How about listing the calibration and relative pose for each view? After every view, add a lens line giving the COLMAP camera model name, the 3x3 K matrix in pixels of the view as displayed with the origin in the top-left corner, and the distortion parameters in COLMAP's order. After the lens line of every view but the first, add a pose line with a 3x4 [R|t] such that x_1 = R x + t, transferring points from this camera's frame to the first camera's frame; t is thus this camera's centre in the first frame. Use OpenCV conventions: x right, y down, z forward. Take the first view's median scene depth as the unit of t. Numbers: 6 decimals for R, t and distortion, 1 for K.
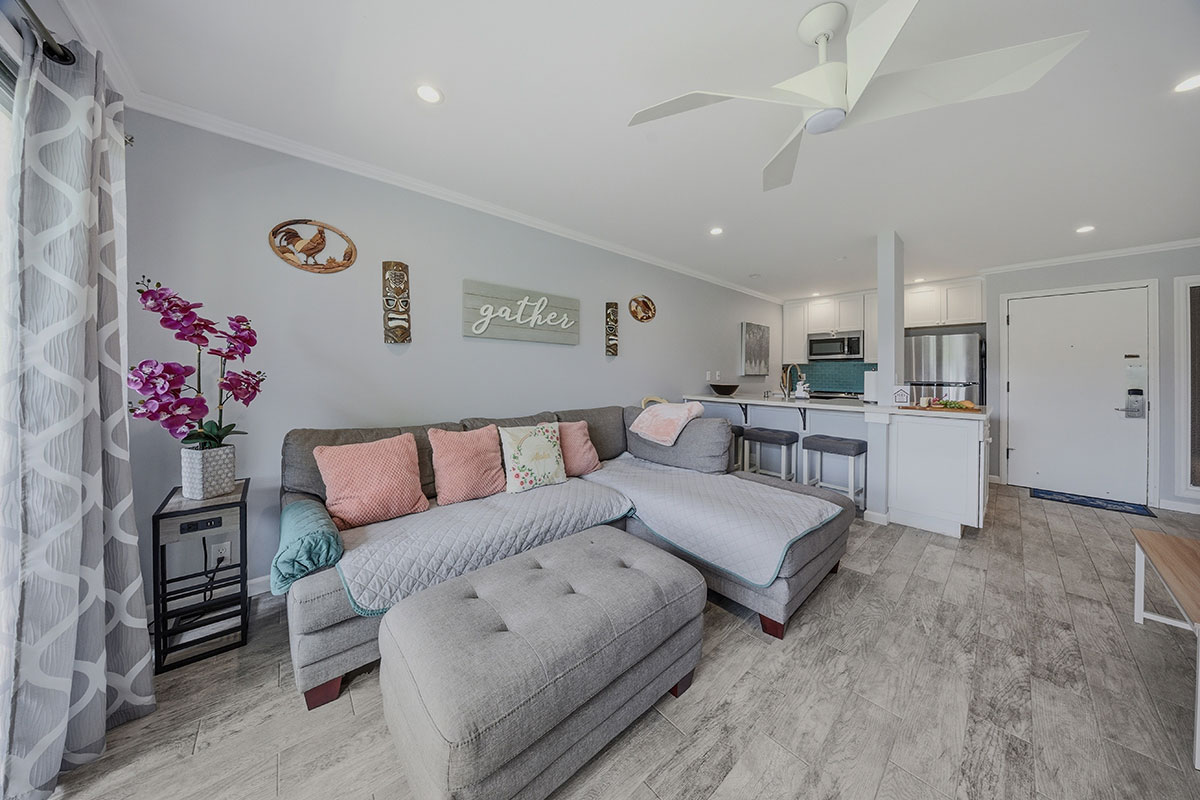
lens RADIAL K [[354.2, 0, 599.9], [0, 354.2, 378.4], [0, 0, 1]] dist [-0.021288, 0.000069]
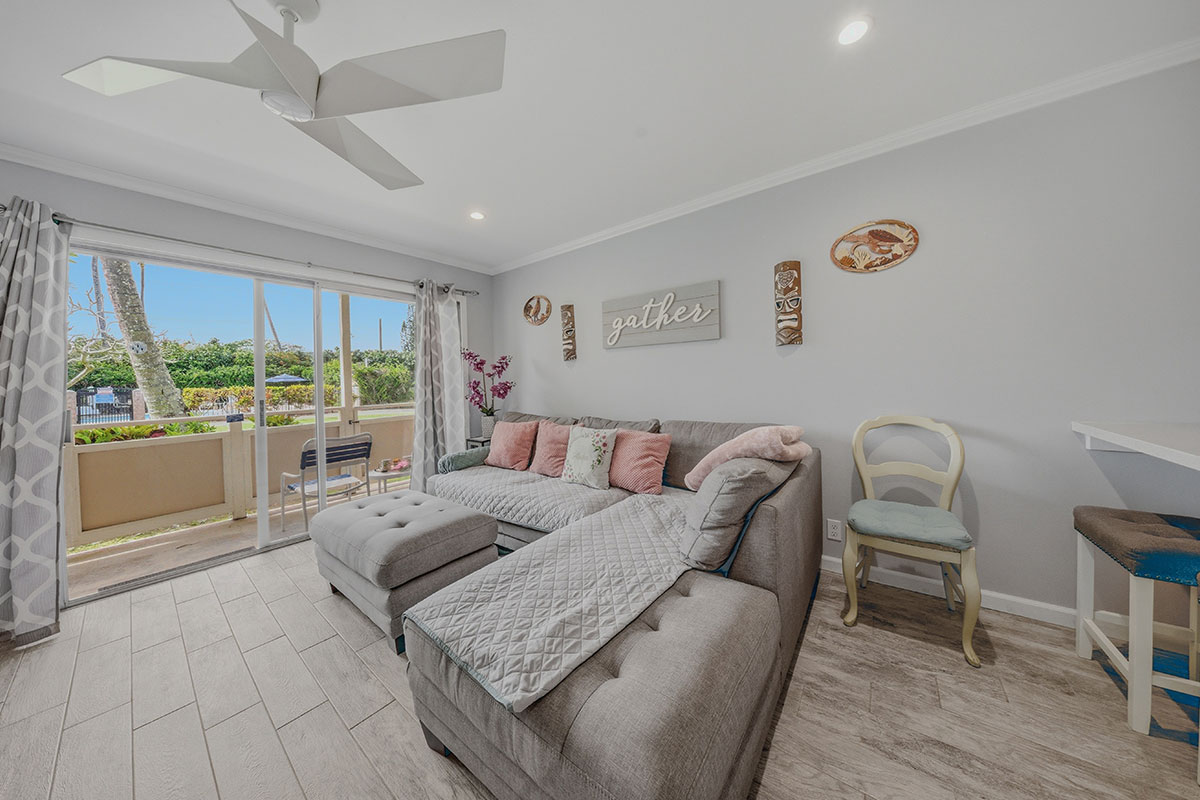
lens RADIAL K [[363.4, 0, 602.2], [0, 363.4, 380.7], [0, 0, 1]] dist [-0.020808, 0.000012]
pose [[0.211604, -0.014530, -0.977247, 0.990234], [0.013148, 0.999841, -0.012019, 0.002144], [0.977267, -0.010306, 0.211762, 0.895200]]
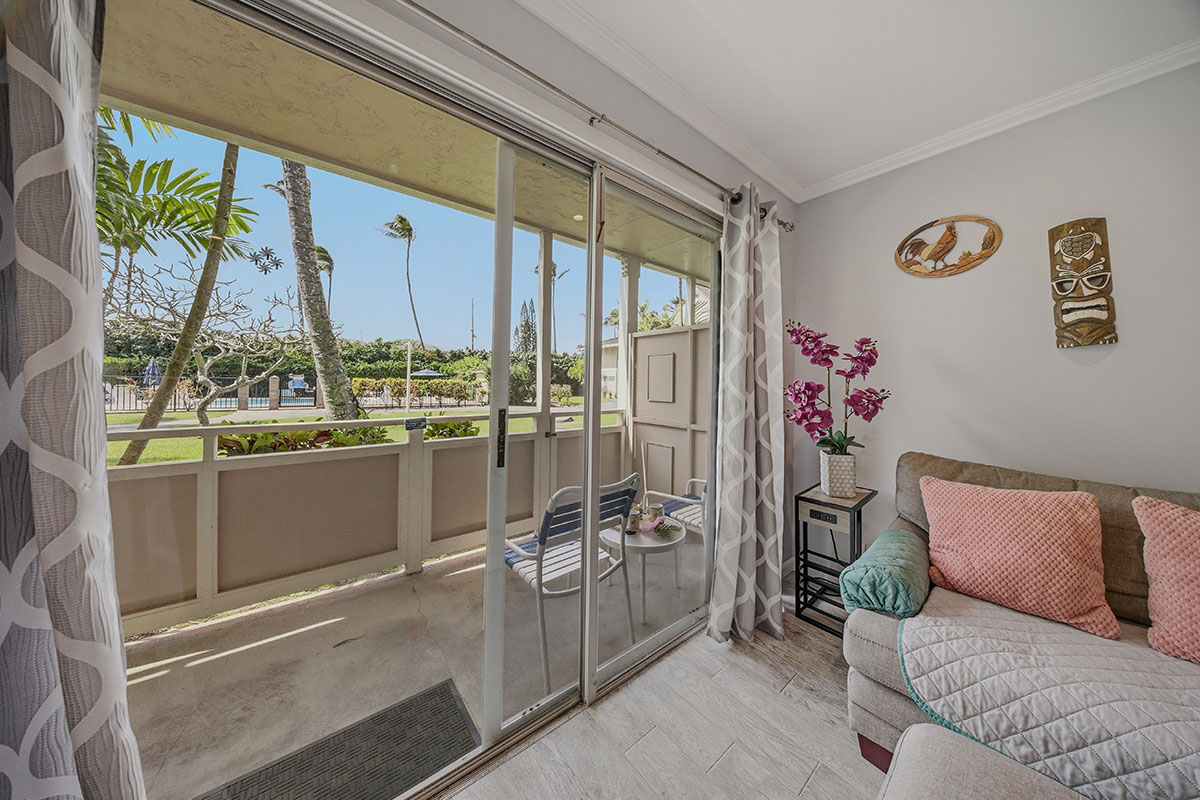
lens RADIAL K [[354.2, 0, 599.9], [0, 354.2, 378.4], [0, 0, 1]] dist [-0.021288, 0.000069]
pose [[-0.041658, -0.027309, -0.998759, 0.074948], [-0.030602, 0.999192, -0.026044, 0.000167], [0.998663, 0.029479, -0.042460, 0.174372]]
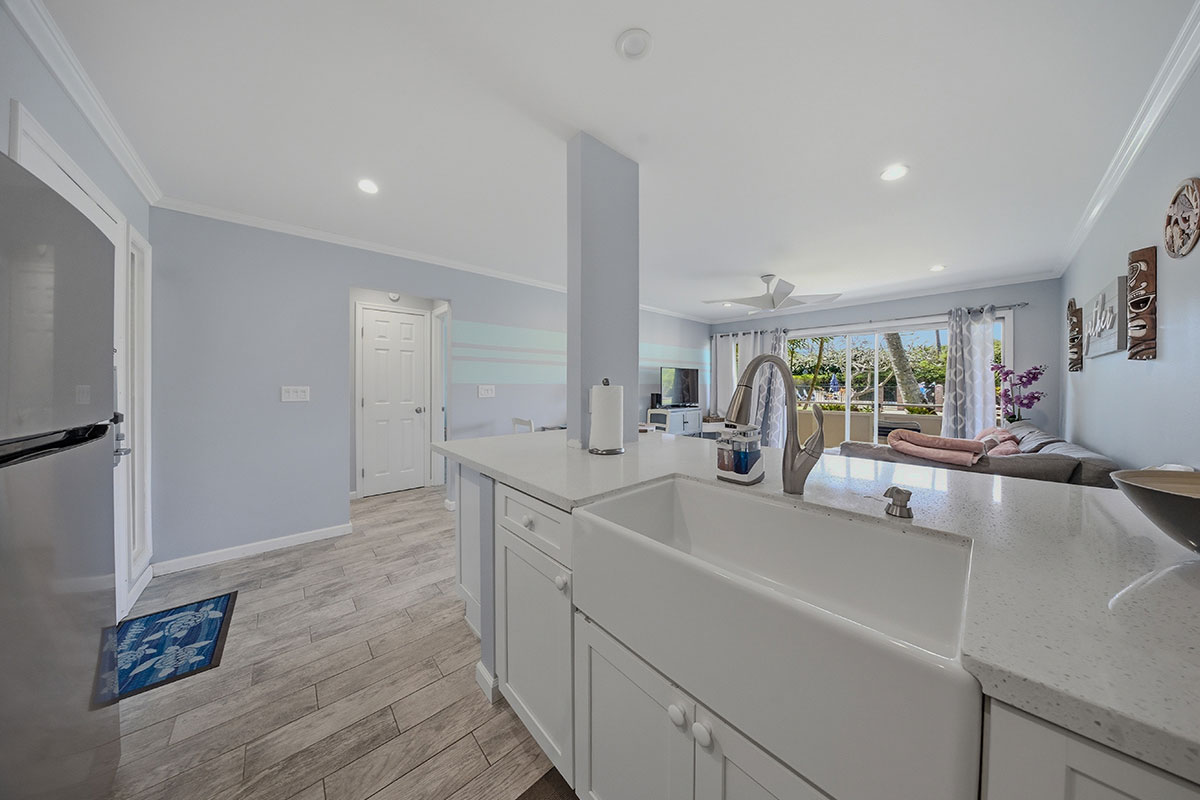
lens RADIAL K [[354.2, 0, 599.9], [0, 354.2, 378.4], [0, 0, 1]] dist [-0.021288, 0.000069]
pose [[-0.999825, -0.015179, -0.010970, 1.286814], [-0.015151, 0.999882, -0.002677, -0.049044], [0.011009, -0.002510, -0.999936, 2.420159]]
